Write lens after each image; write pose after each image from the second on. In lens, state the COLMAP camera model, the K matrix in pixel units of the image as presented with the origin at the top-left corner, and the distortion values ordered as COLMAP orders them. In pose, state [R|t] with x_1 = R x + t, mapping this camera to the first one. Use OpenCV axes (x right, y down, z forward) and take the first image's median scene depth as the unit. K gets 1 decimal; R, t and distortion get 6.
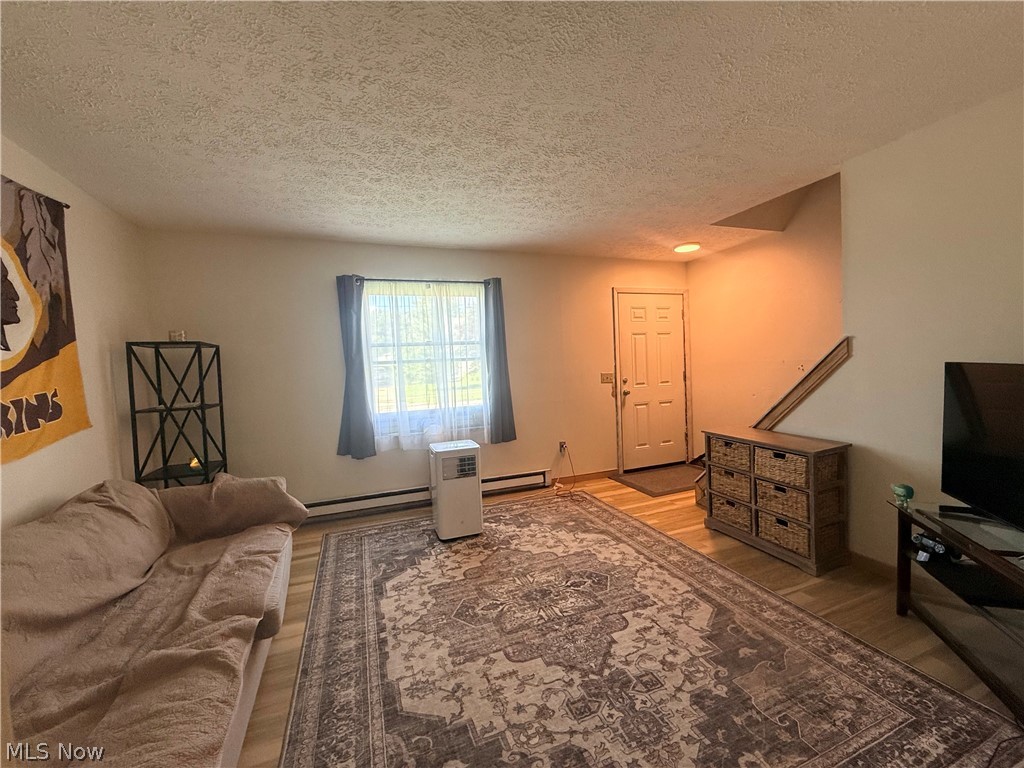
lens RADIAL K [[407.7, 0, 510.4], [0, 407.7, 382.3], [0, 0, 1]] dist [0.001864, -0.001019]
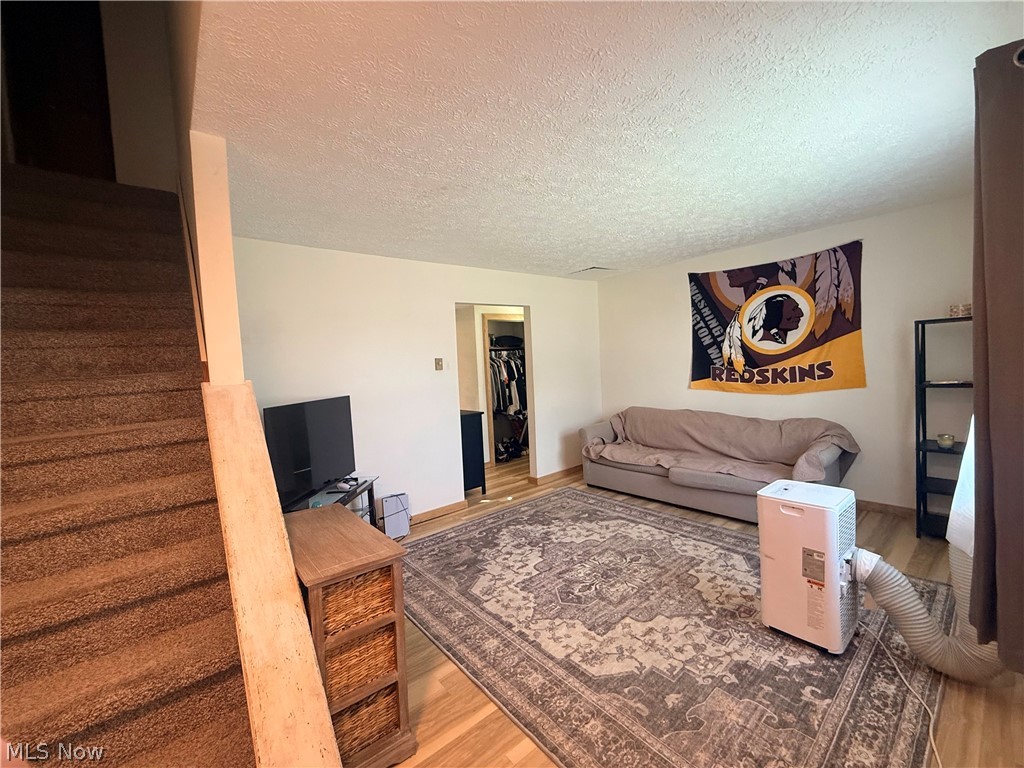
lens RADIAL K [[407.7, 0, 509.7], [0, 407.7, 385.8], [0, 0, 1]] dist [0.001864, -0.001019]
pose [[-0.944288, 0.109083, -0.310516, 0.669677], [0.080466, 0.991363, 0.103565, -0.157139], [0.319131, 0.072809, -0.944910, 2.053086]]
